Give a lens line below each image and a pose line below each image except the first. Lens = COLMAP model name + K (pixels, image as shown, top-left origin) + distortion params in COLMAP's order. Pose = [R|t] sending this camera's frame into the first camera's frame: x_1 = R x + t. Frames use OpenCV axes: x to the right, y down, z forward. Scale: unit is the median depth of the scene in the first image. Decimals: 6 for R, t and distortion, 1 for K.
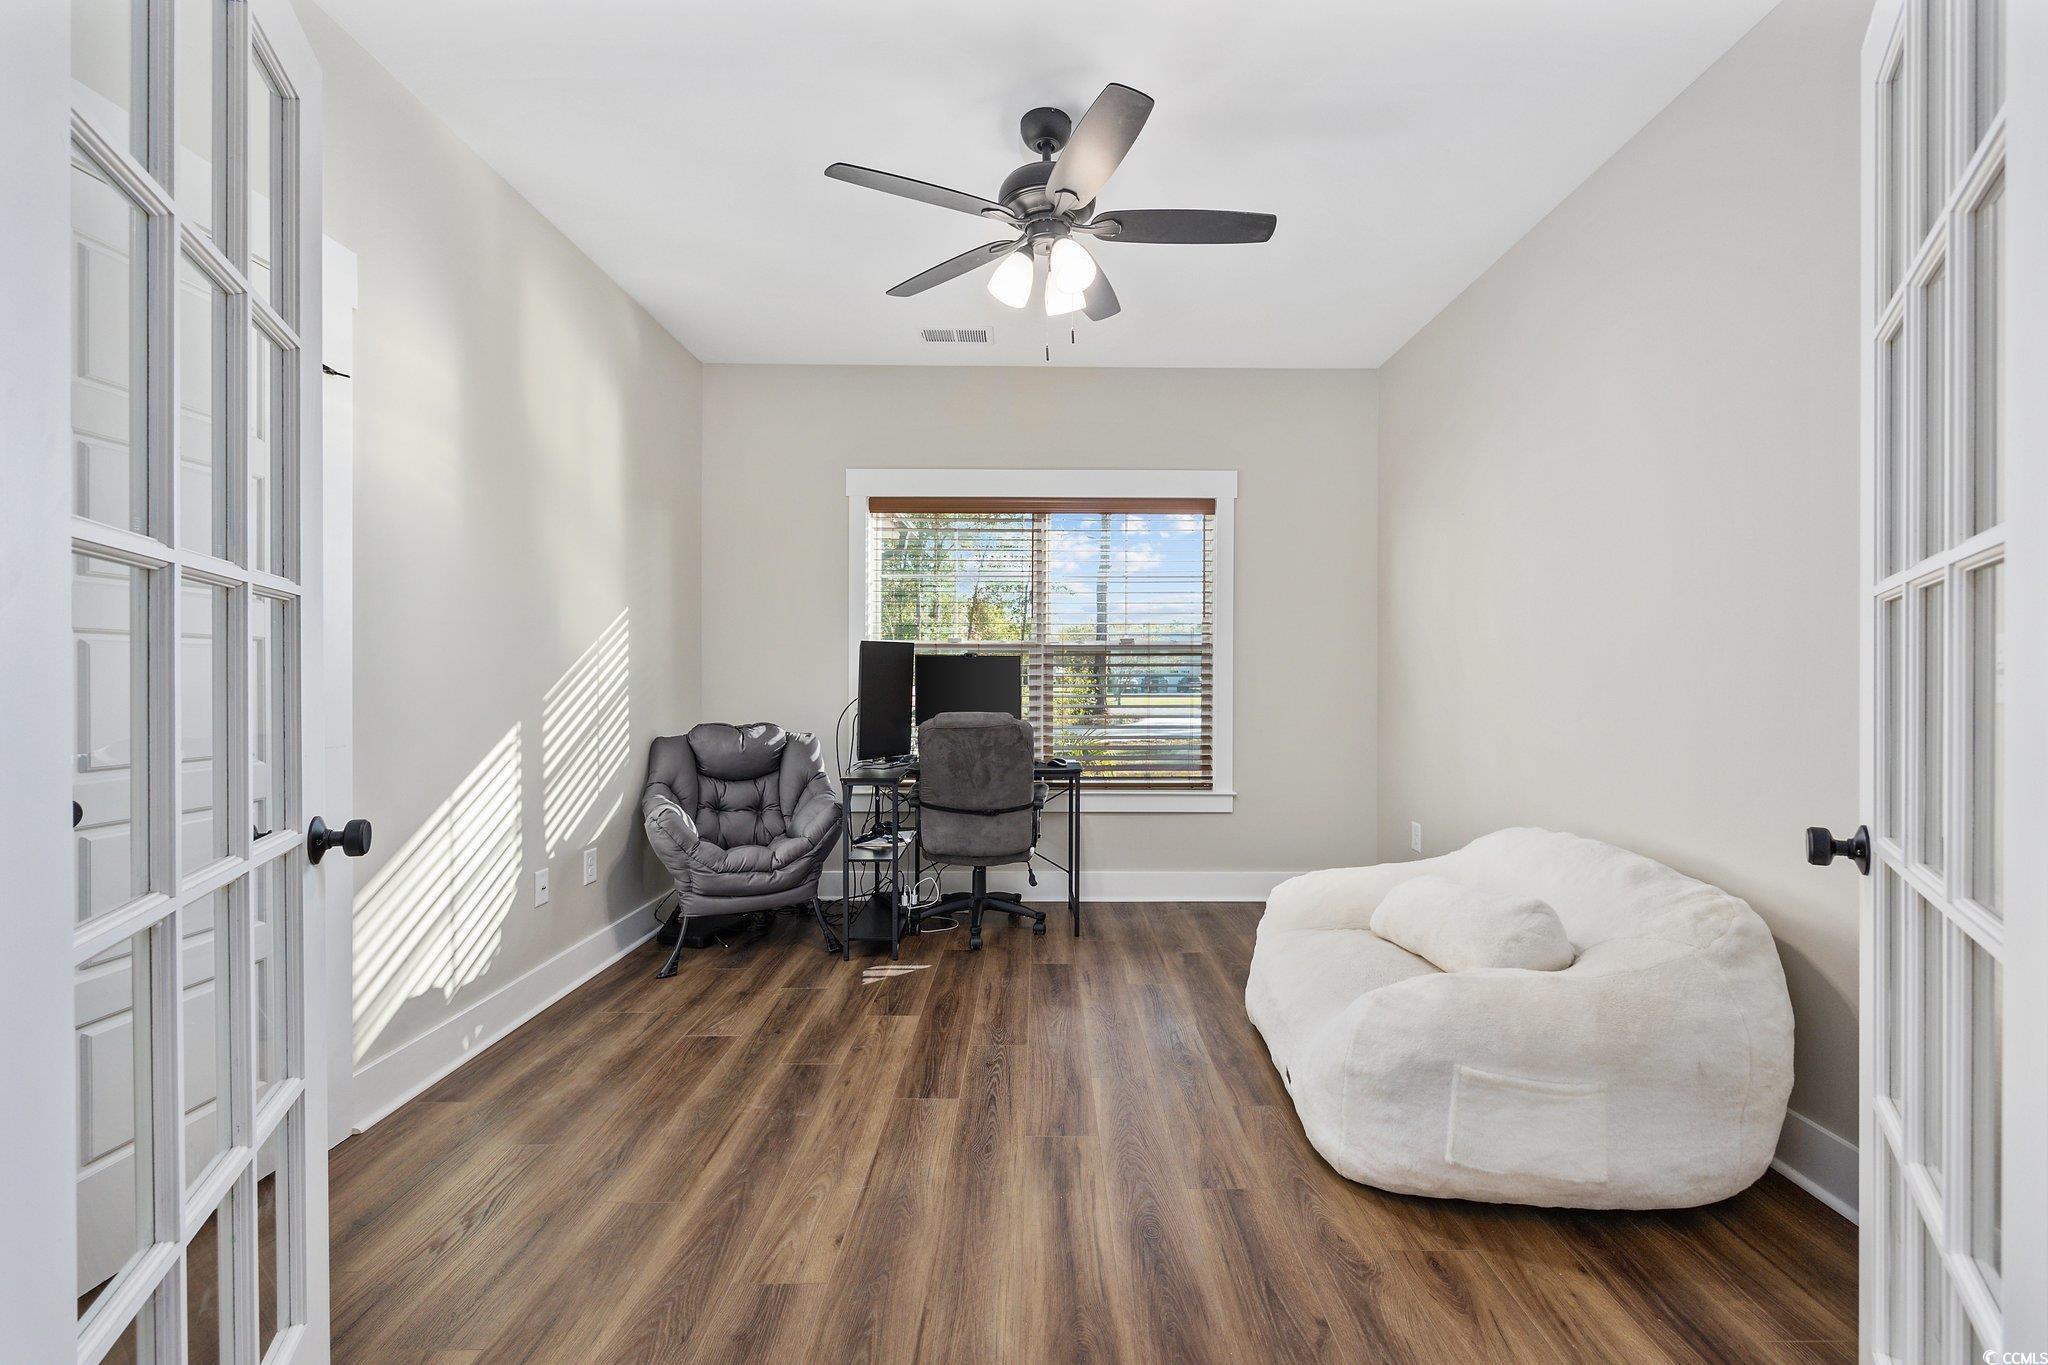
lens RADIAL K [[827.4, 0, 1036.8], [0, 827.4, 678.5], [0, 0, 1]] dist [-0.000567, 0.000724]
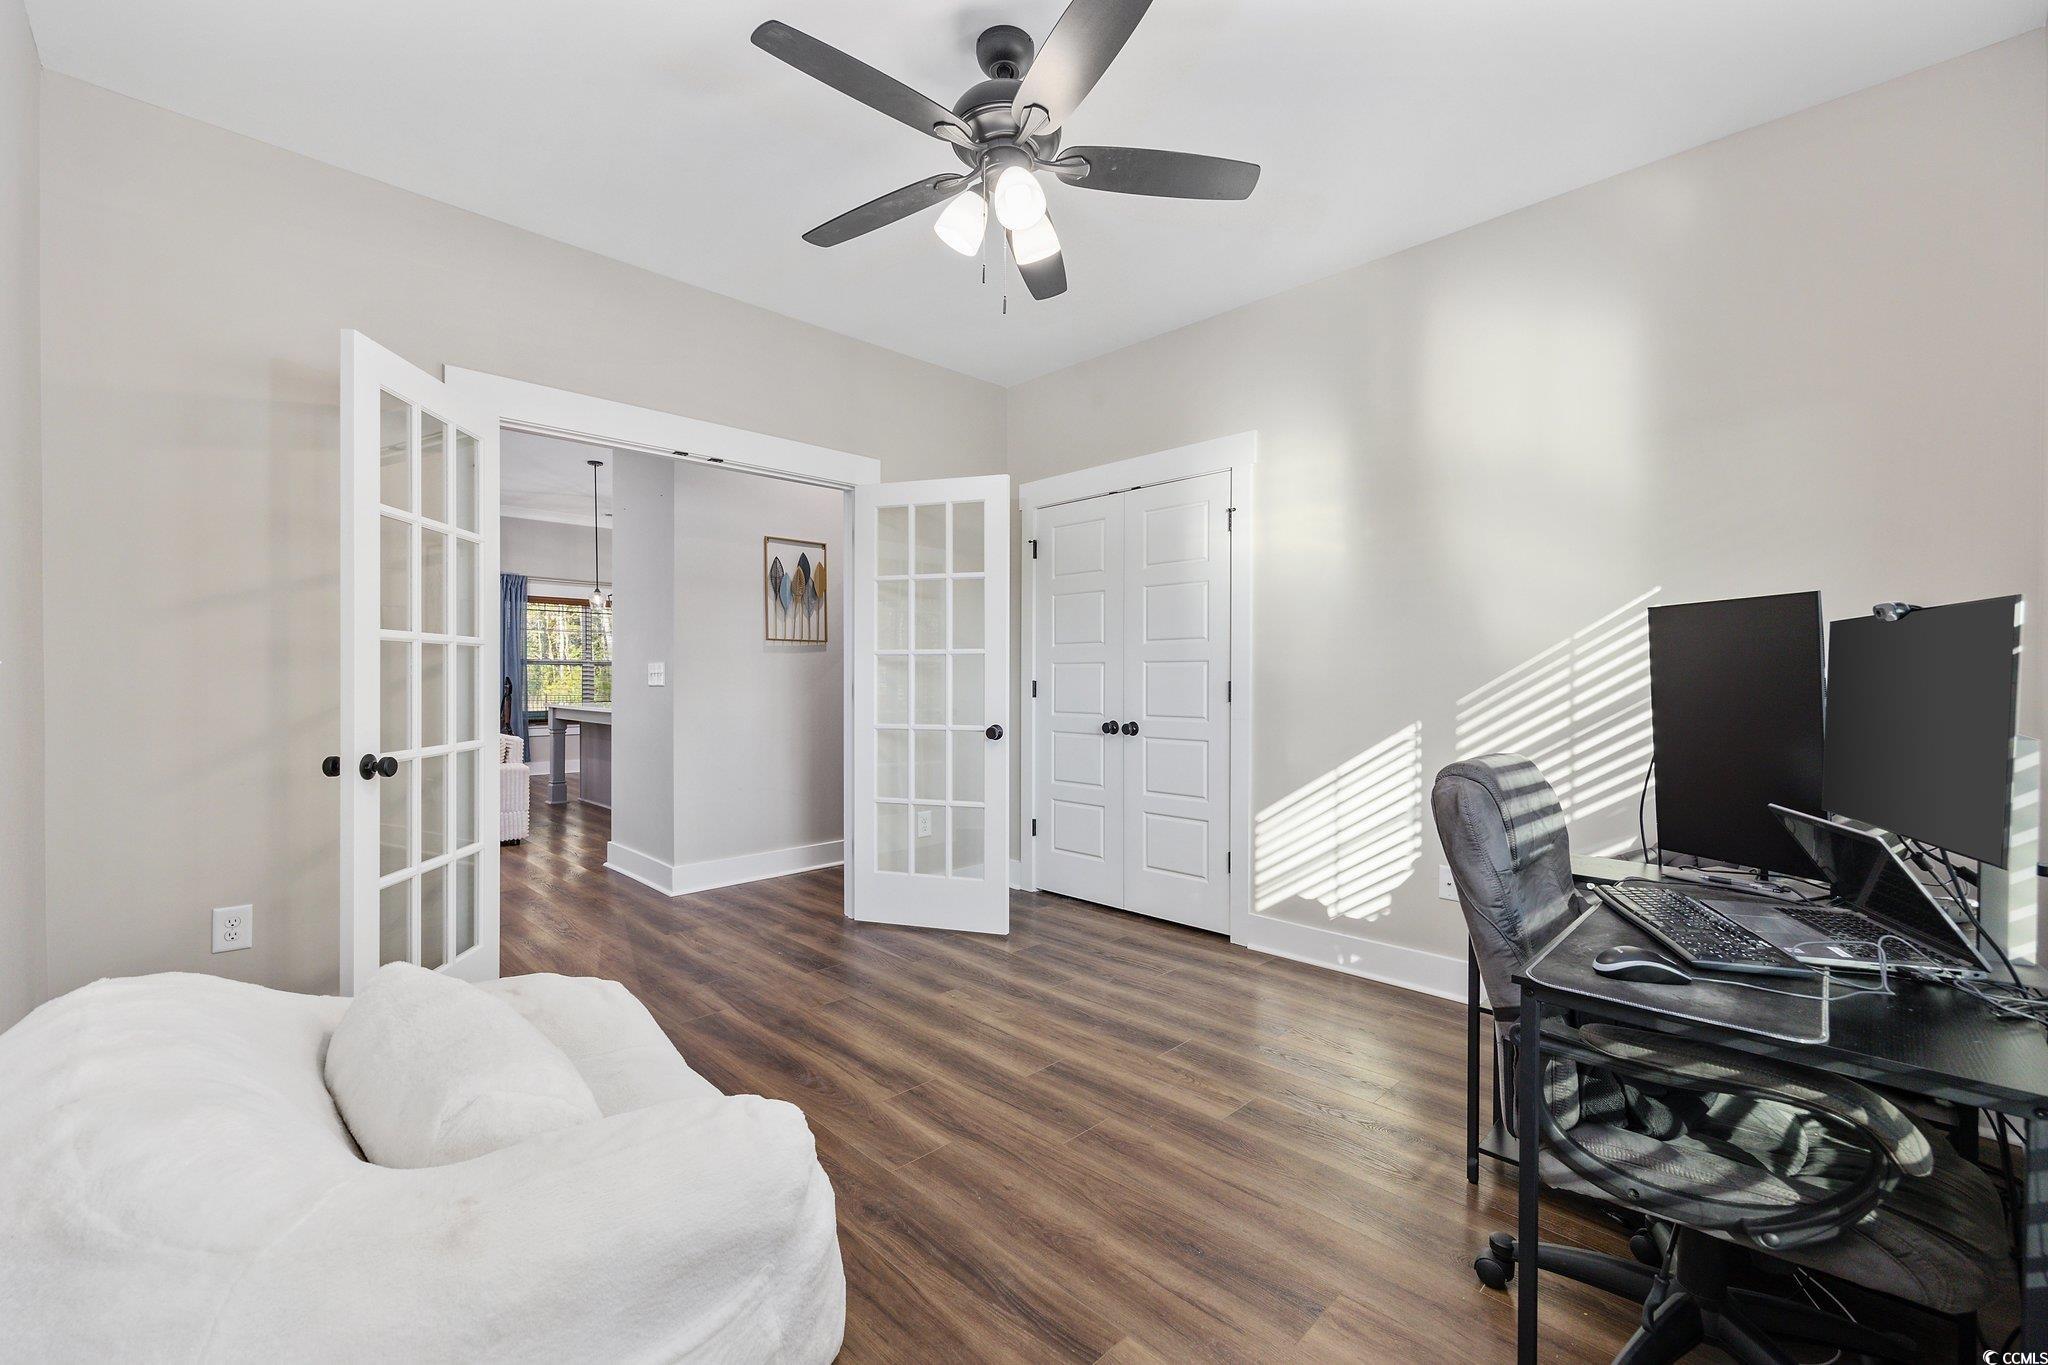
lens RADIAL K [[827.4, 0, 1037.4], [0, 827.4, 683.4], [0, 0, 1]] dist [-0.000567, 0.000724]
pose [[-0.697087, 0.001895, -0.716984, 0.593883], [-0.002654, 0.999983, 0.005223, -0.003064], [0.716982, 0.005544, -0.697070, 1.585129]]
